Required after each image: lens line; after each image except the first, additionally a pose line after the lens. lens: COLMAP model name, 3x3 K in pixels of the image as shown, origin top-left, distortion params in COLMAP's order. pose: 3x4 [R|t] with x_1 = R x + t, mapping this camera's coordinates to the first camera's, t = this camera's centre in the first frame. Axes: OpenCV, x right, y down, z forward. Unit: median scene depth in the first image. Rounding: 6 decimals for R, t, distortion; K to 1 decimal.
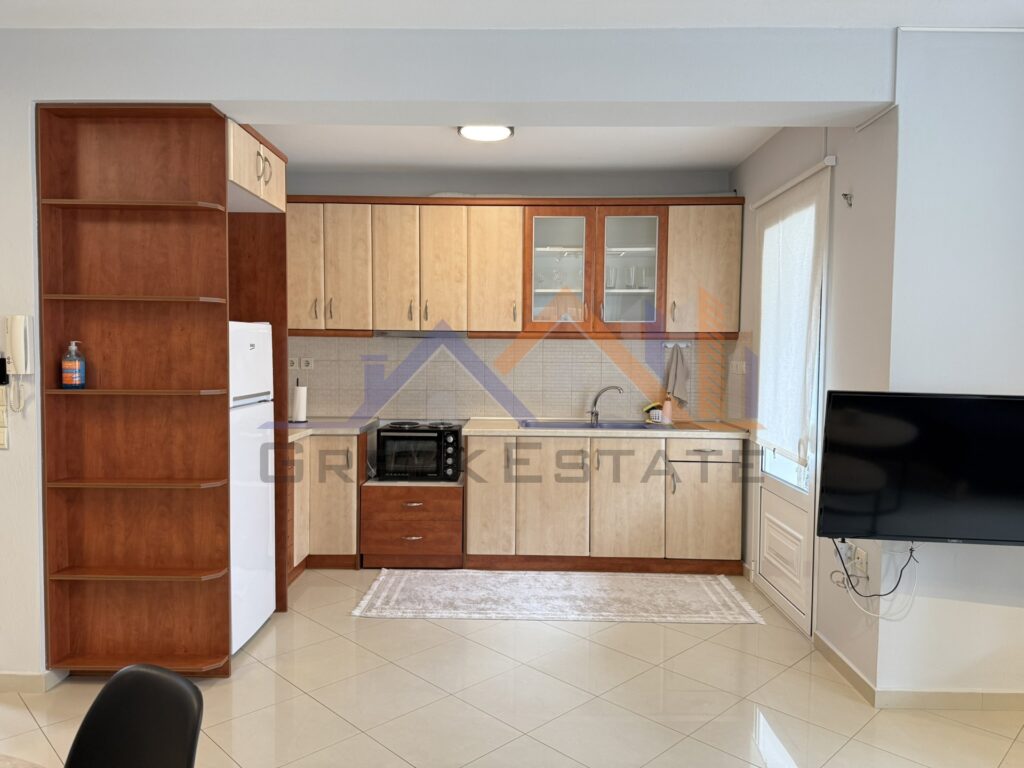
lens RADIAL K [[709.3, 0, 530.3], [0, 709.3, 383.7], [0, 0, 1]] dist [0.077486, -0.092111]
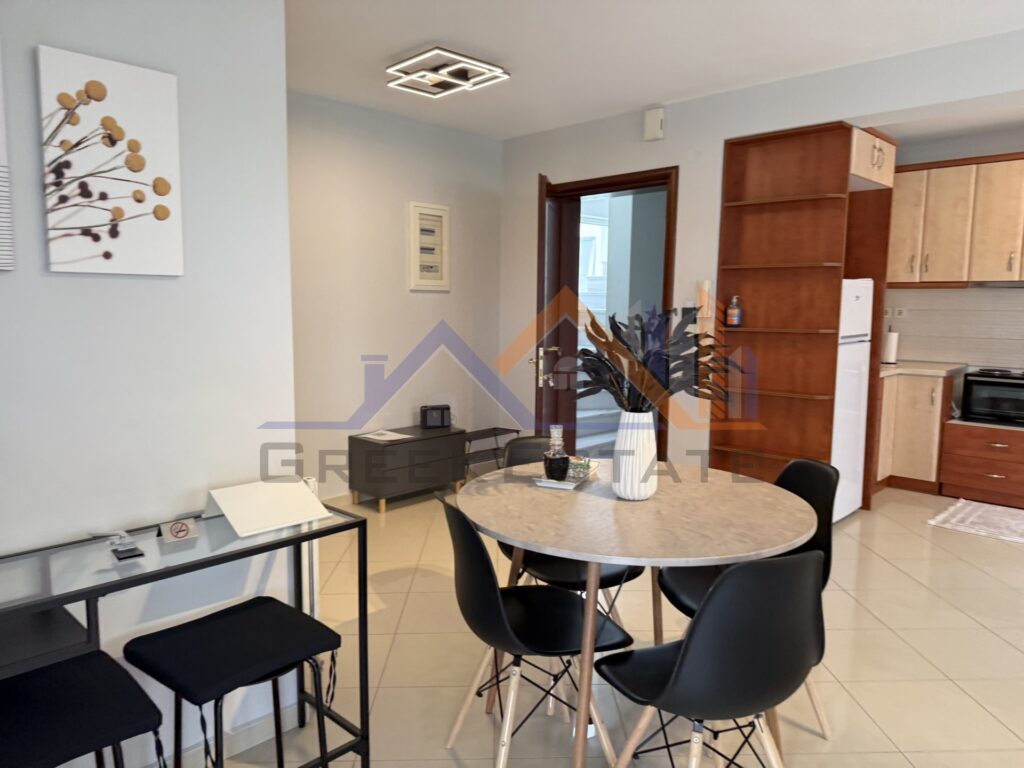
lens RADIAL K [[709.3, 0, 530.3], [0, 709.3, 383.7], [0, 0, 1]] dist [0.077486, -0.092111]
pose [[0.717619, 0.076841, -0.692184, 0.087747], [-0.031188, 0.996443, 0.078284, 0.017031], [0.695737, -0.034590, 0.717463, -0.309083]]
